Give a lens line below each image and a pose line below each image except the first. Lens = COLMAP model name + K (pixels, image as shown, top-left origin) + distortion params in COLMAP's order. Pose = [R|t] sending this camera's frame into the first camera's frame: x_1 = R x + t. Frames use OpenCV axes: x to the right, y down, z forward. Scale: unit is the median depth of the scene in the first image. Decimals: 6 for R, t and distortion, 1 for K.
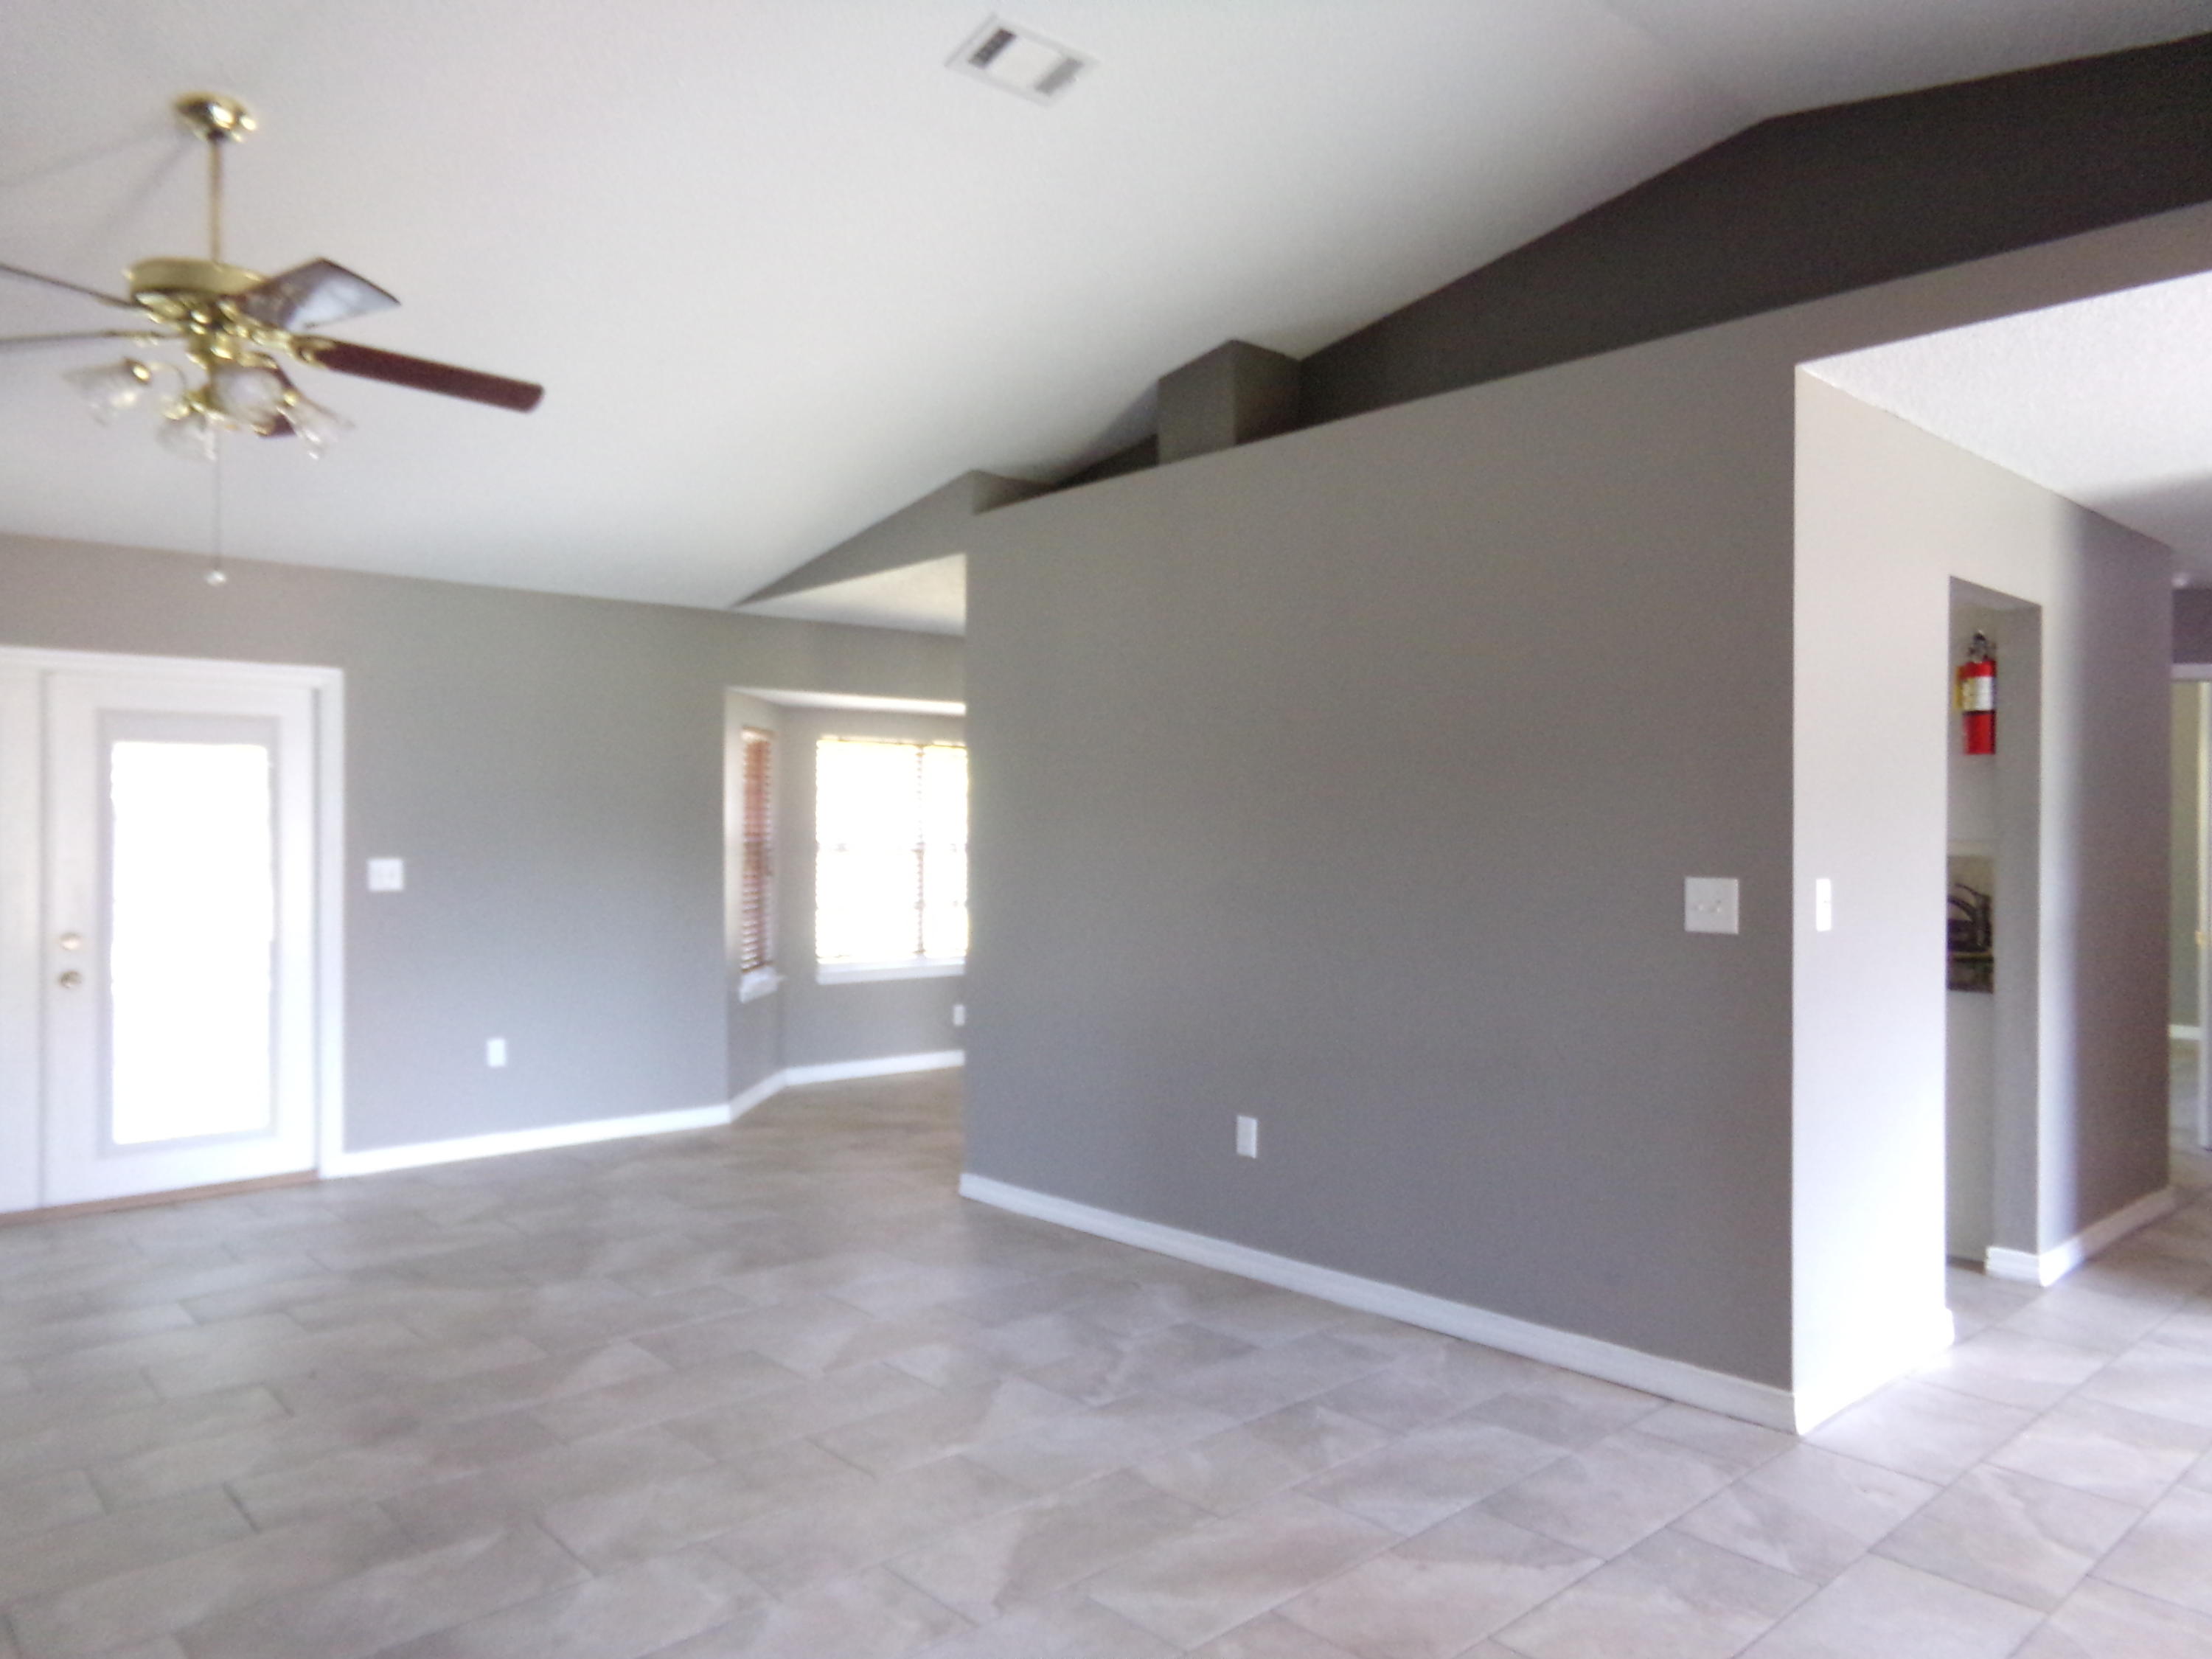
lens RADIAL K [[1523.5, 0, 1106.0], [0, 1523.5, 829.5], [0, 0, 1]] dist [-0.078928, 0.133480]
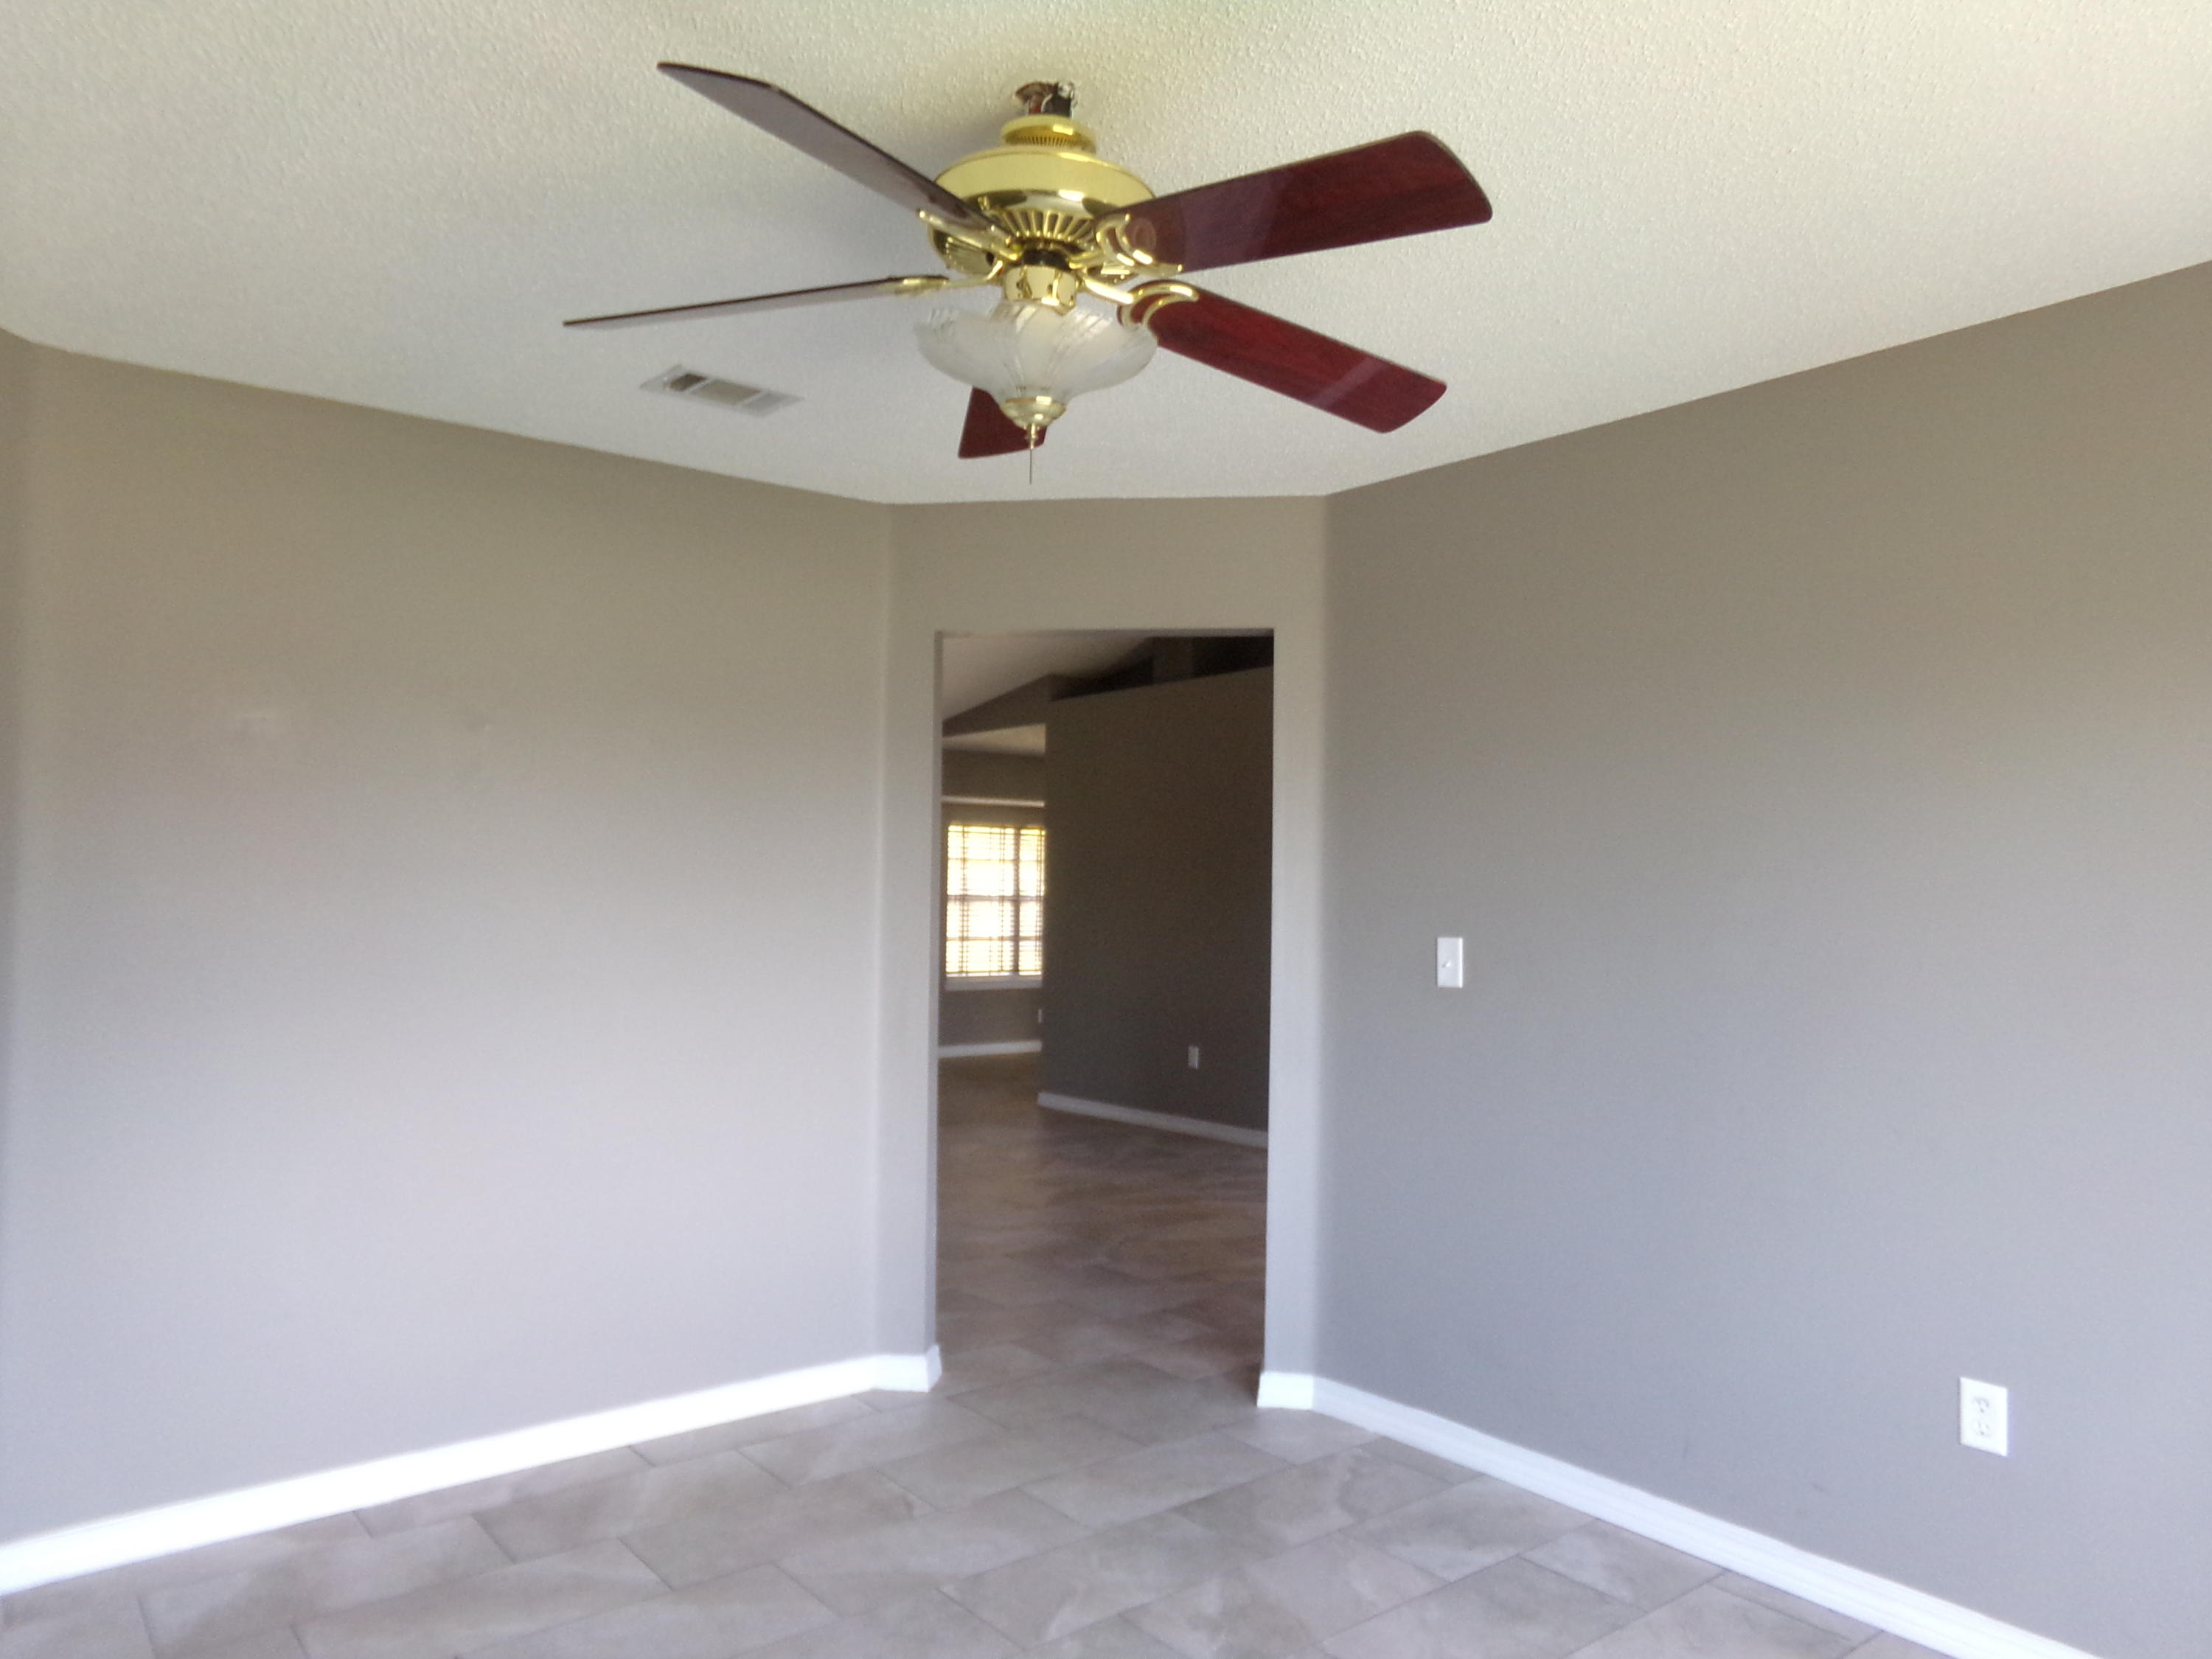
lens RADIAL K [[1539.4, 0, 1096.8], [0, 1539.4, 812.3], [0, 0, 1]] dist [-0.033585, 0.070940]
pose [[0.998122, 0.009207, -0.060554, 0.099130], [-0.012044, 0.998839, -0.046647, -0.005800], [0.060054, 0.047289, 0.997074, -1.003173]]
